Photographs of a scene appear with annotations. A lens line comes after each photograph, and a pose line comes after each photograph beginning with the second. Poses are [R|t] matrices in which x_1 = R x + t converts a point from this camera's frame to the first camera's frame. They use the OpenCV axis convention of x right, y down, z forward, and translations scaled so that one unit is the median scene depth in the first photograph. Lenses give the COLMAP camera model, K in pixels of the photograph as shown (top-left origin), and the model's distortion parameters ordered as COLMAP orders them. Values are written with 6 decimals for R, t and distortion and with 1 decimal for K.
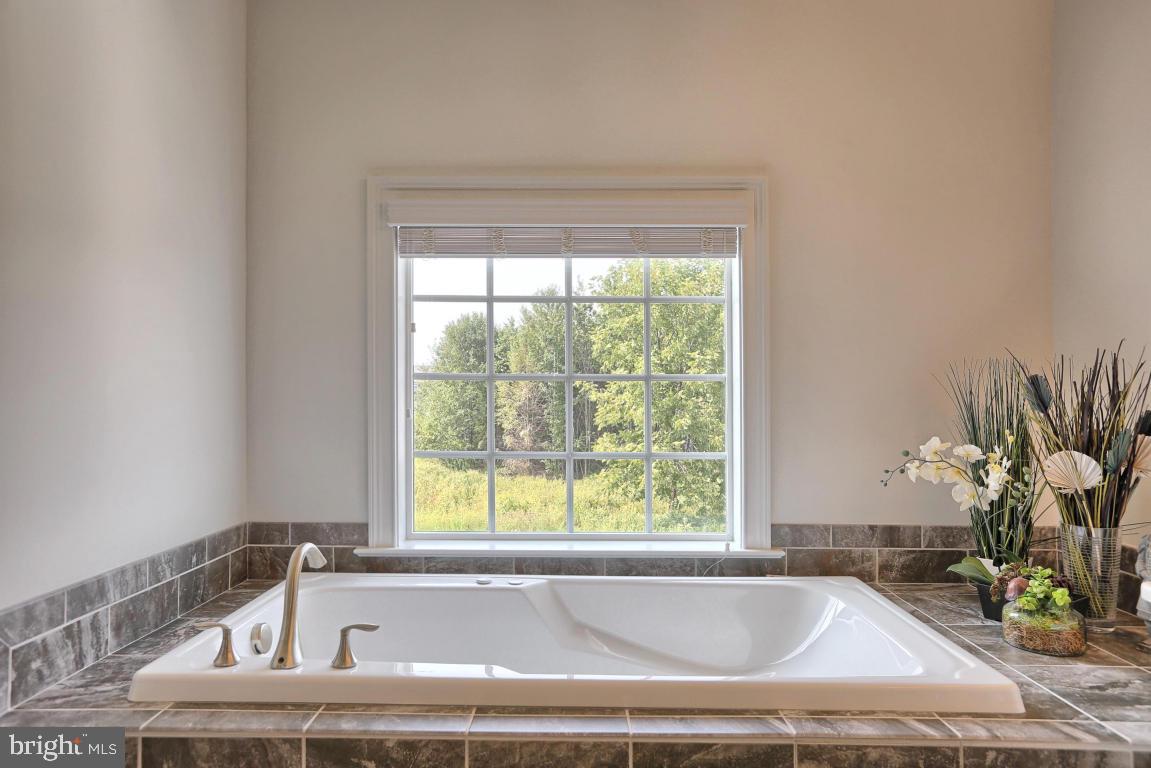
lens RADIAL K [[793.8, 0, 575.9], [0, 793.8, 396.0], [0, 0, 1]] dist [-0.037412, 0.074512]
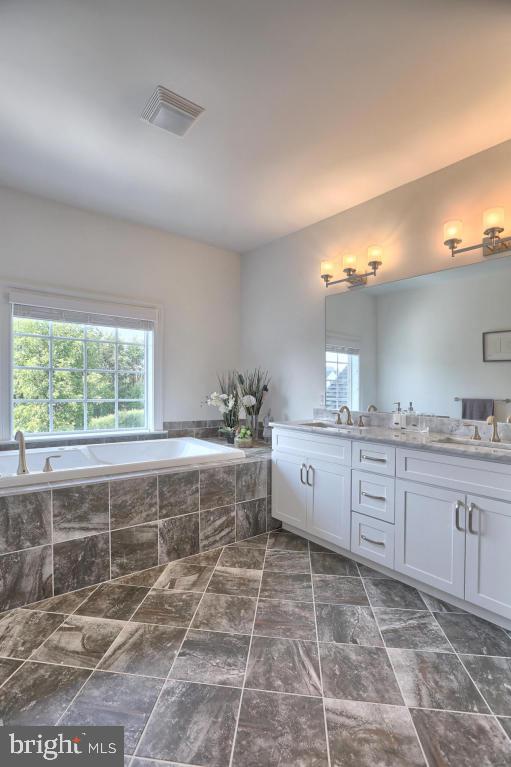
lens RADIAL K [[355.2, 0, 255.5], [0, 355.2, 383.5], [0, 0, 1]] dist [-0.003291, -0.000175]
pose [[0.795525, 0.012060, 0.605801, -0.335427], [-0.014221, 0.999898, -0.001232, 0.015457], [-0.605754, -0.007635, 0.795615, -0.319113]]
